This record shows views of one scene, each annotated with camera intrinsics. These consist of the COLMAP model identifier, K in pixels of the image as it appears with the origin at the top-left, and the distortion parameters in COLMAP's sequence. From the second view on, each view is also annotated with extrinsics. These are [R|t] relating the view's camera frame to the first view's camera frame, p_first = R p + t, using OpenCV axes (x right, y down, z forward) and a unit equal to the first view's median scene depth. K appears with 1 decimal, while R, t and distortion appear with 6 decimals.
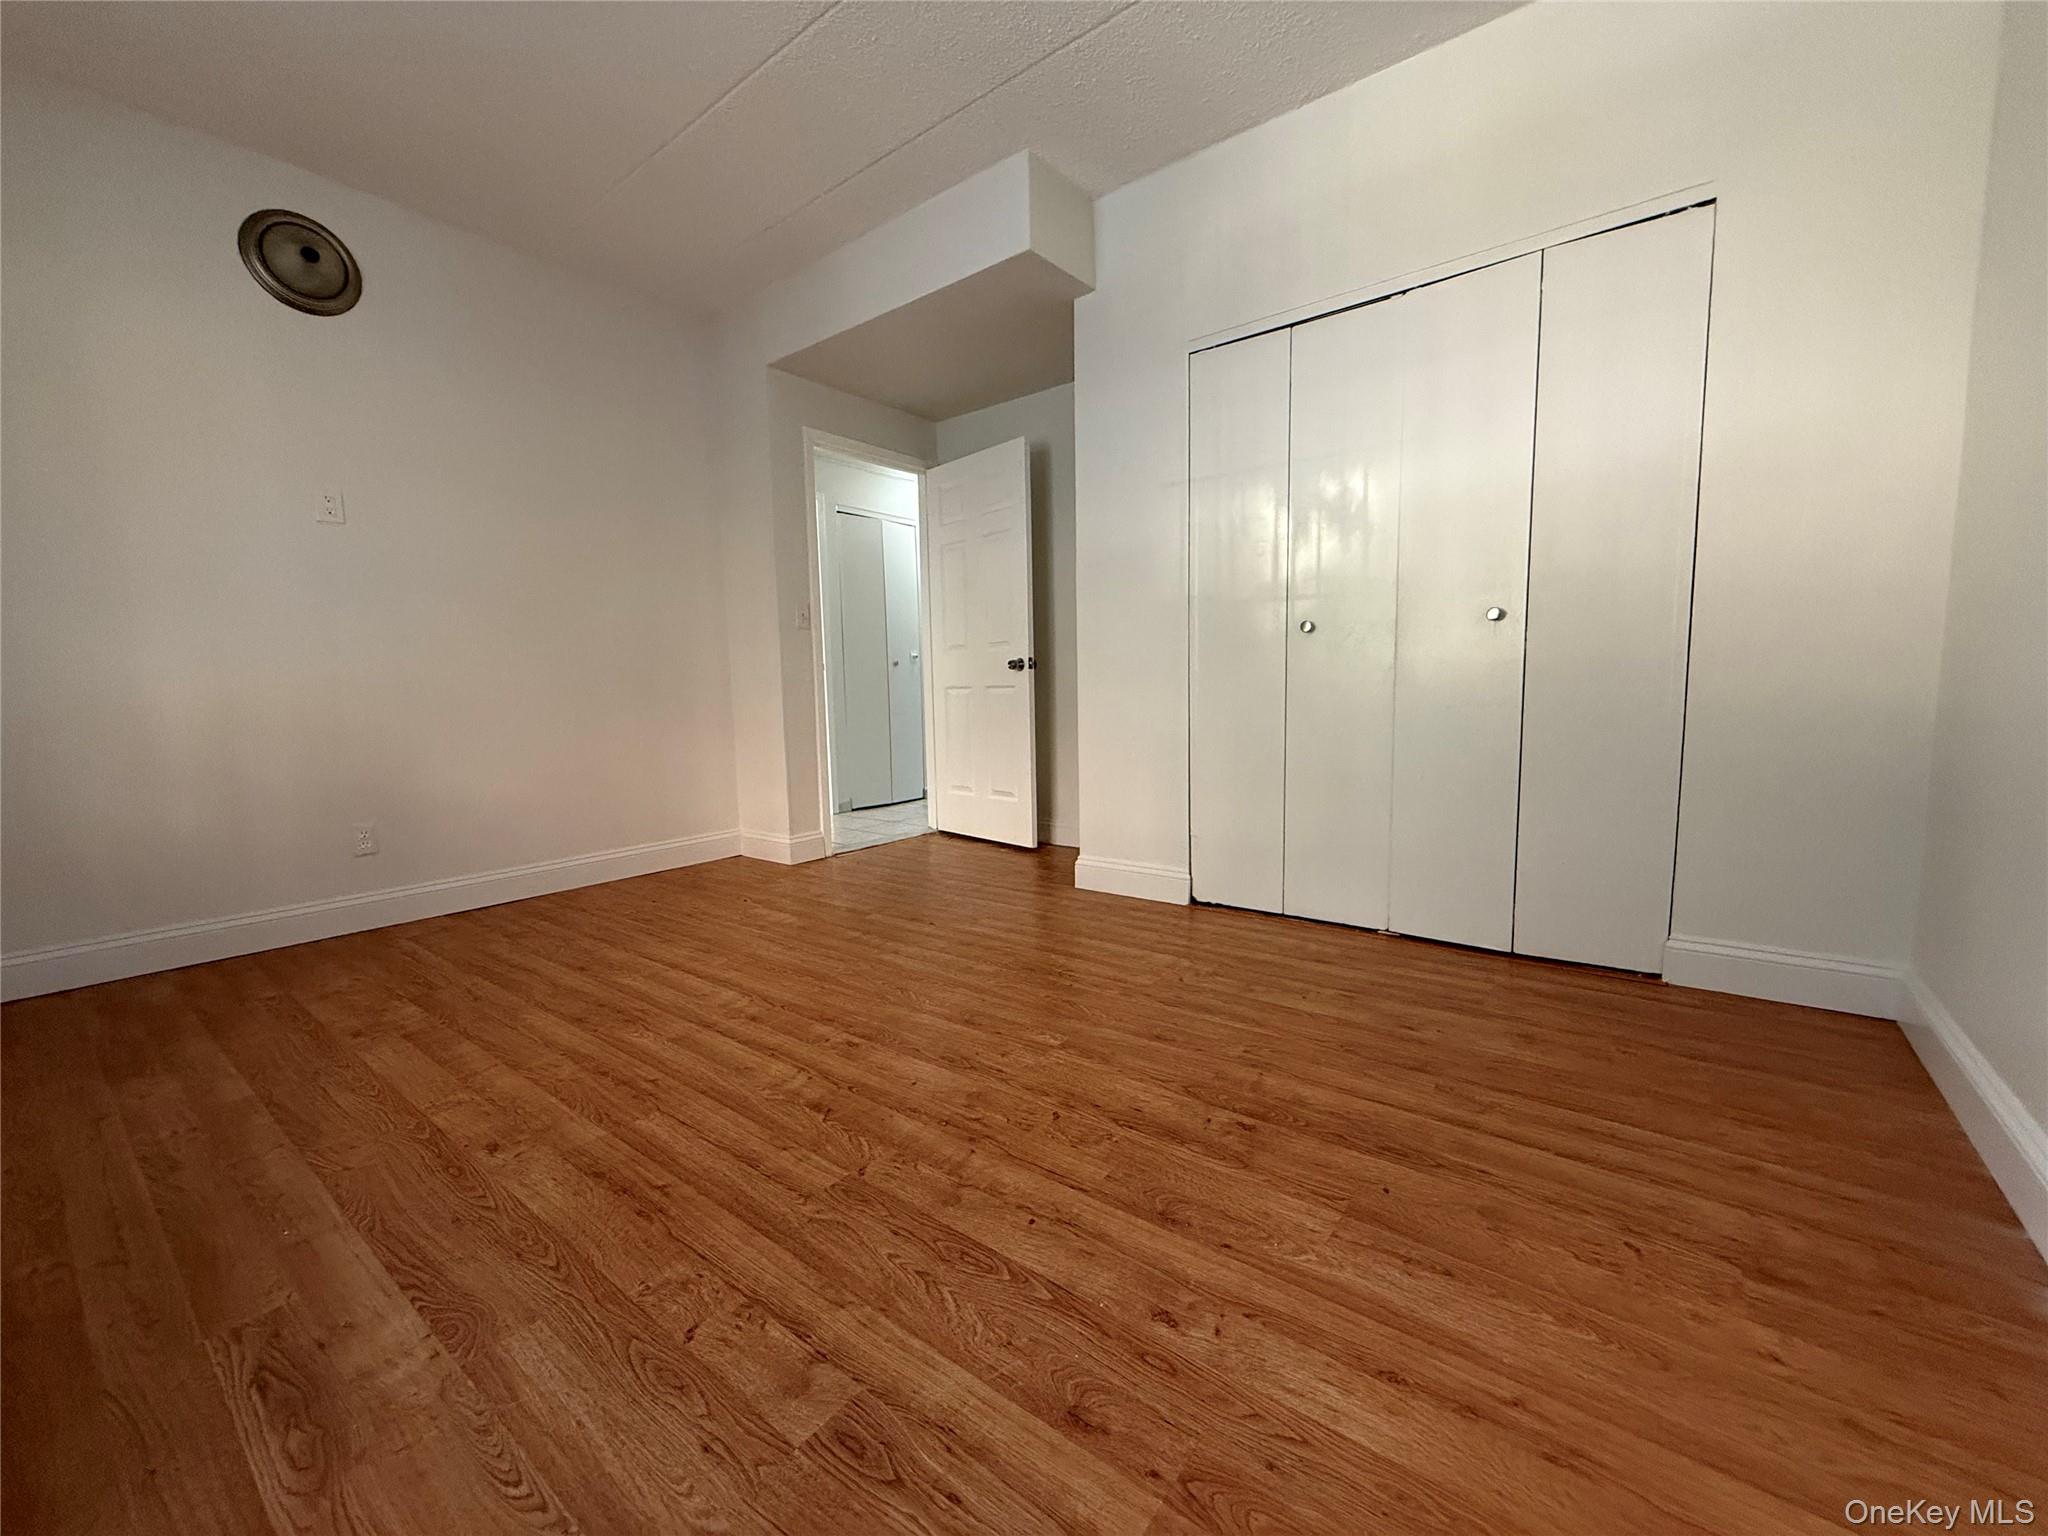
lens RADIAL K [[819.0, 0, 1018.6], [0, 819.0, 770.5], [0, 0, 1]] dist [0.000077, 0.000266]
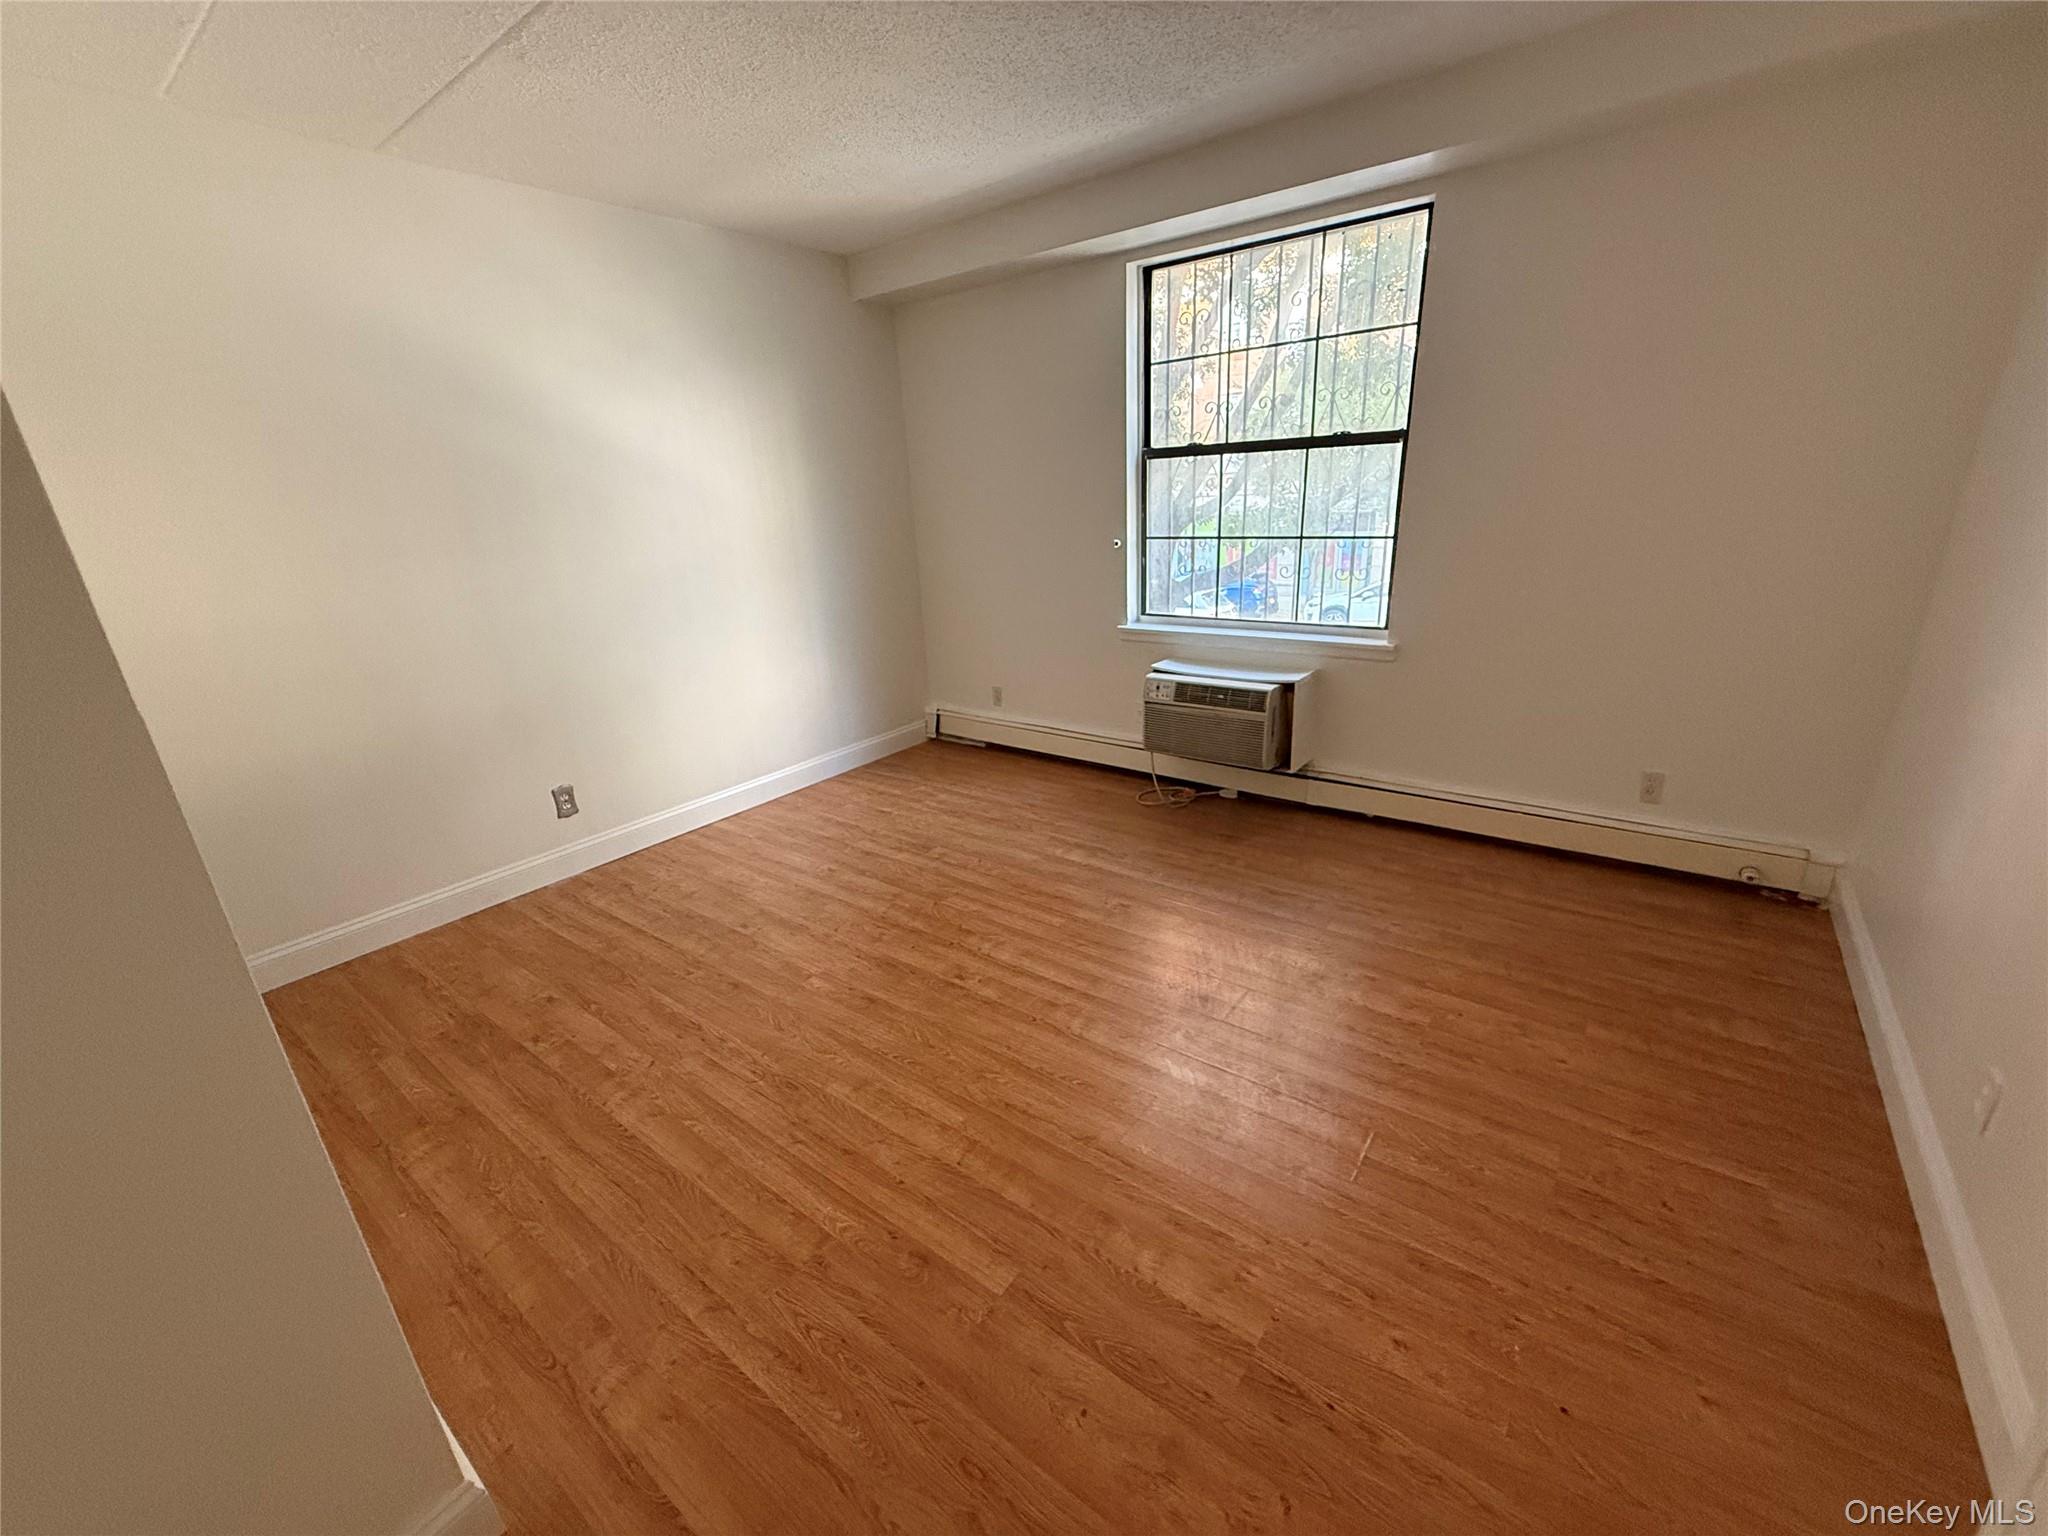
lens RADIAL K [[819.0, 0, 1019.8], [0, 819.0, 766.0], [0, 0, 1]] dist [0.000077, 0.000266]
pose [[-0.997079, 0.075691, 0.010216, -0.375223], [0.072861, 0.902507, 0.424468, -0.607027], [0.022908, 0.423972, -0.905385, 2.282807]]
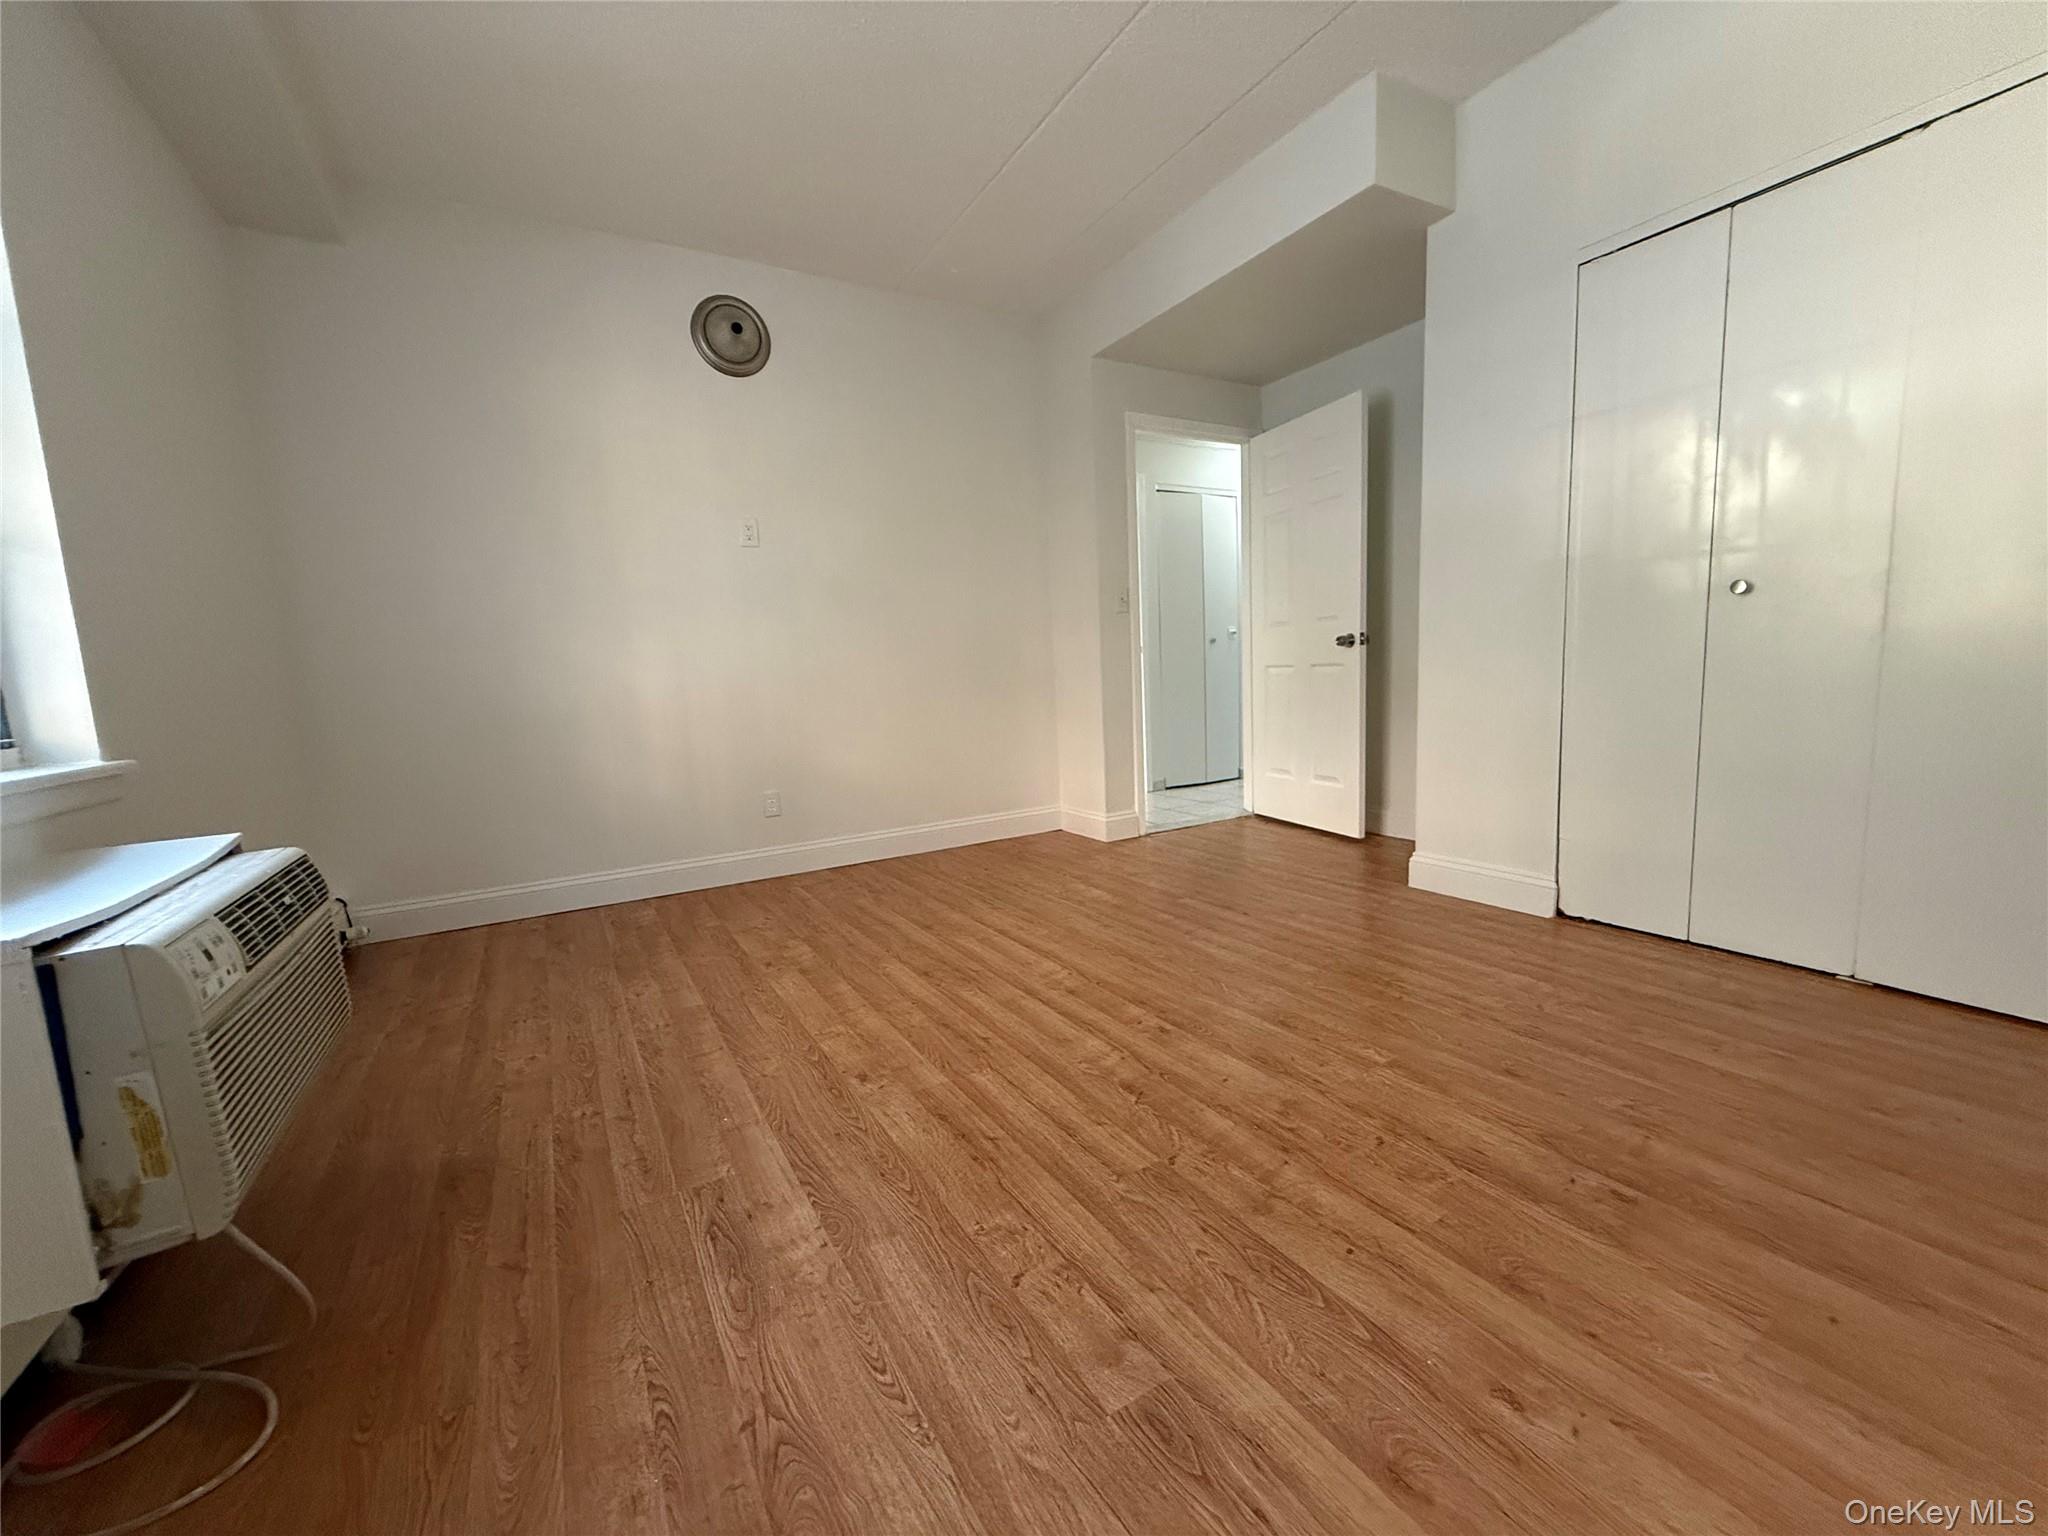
lens RADIAL K [[819.0, 0, 1018.3], [0, 819.0, 769.8], [0, 0, 1]] dist [0.000077, 0.000266]
pose [[0.929313, 0.025665, -0.368401, -0.003980], [-0.012796, 0.999221, 0.037331, -0.028980], [0.369072, -0.029978, 0.928917, -0.008153]]
